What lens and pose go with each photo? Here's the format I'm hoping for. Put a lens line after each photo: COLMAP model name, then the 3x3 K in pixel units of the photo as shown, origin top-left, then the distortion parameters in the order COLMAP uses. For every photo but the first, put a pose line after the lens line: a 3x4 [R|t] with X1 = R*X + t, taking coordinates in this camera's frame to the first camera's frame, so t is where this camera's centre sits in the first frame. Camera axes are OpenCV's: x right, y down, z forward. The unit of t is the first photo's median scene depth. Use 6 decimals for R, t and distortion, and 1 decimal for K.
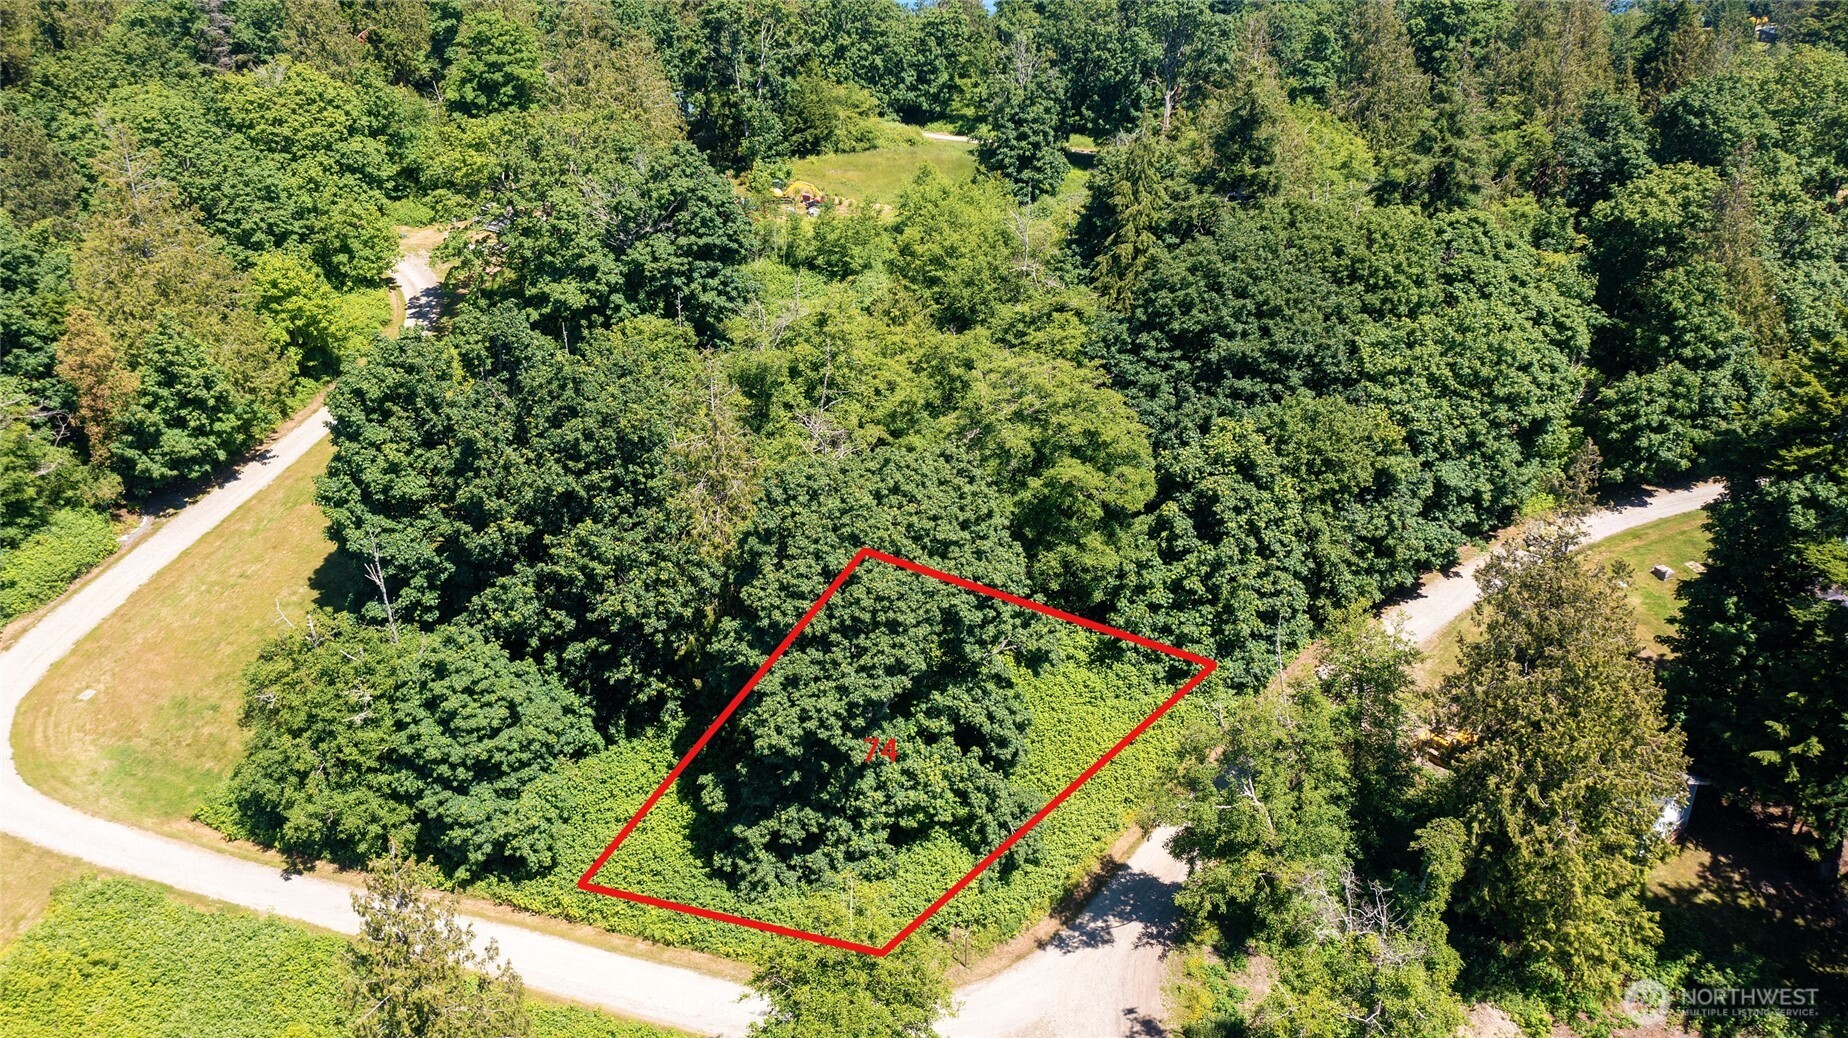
lens RADIAL K [[1462.0, 0, 927.2], [0, 1462.0, 482.6], [0, 0, 1]] dist [-0.002837, 0.009421]
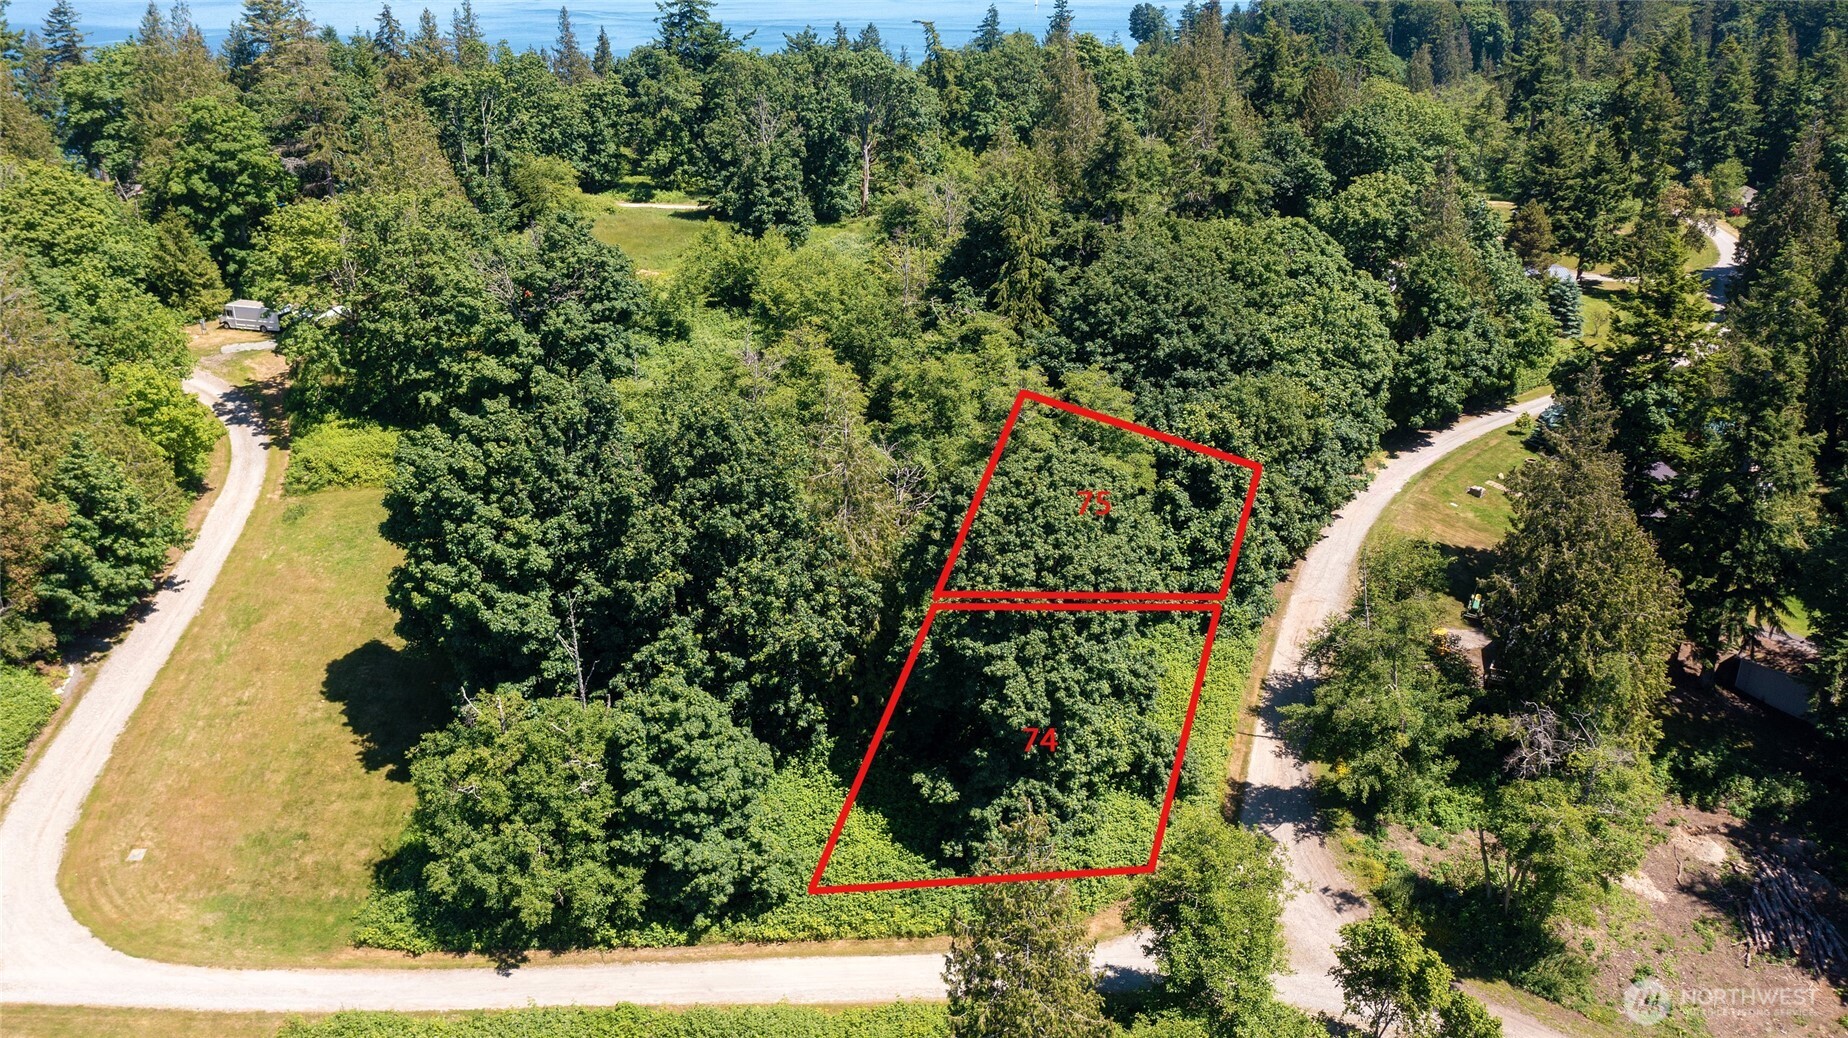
lens RADIAL K [[1462.0, 0, 927.2], [0, 1462.0, 482.6], [0, 0, 1]] dist [-0.002837, 0.009421]
pose [[0.929114, -0.133108, 0.345008, -0.377634], [0.148807, 0.988678, -0.019296, 0.008998], [-0.338533, 0.069268, 0.938402, -0.013244]]
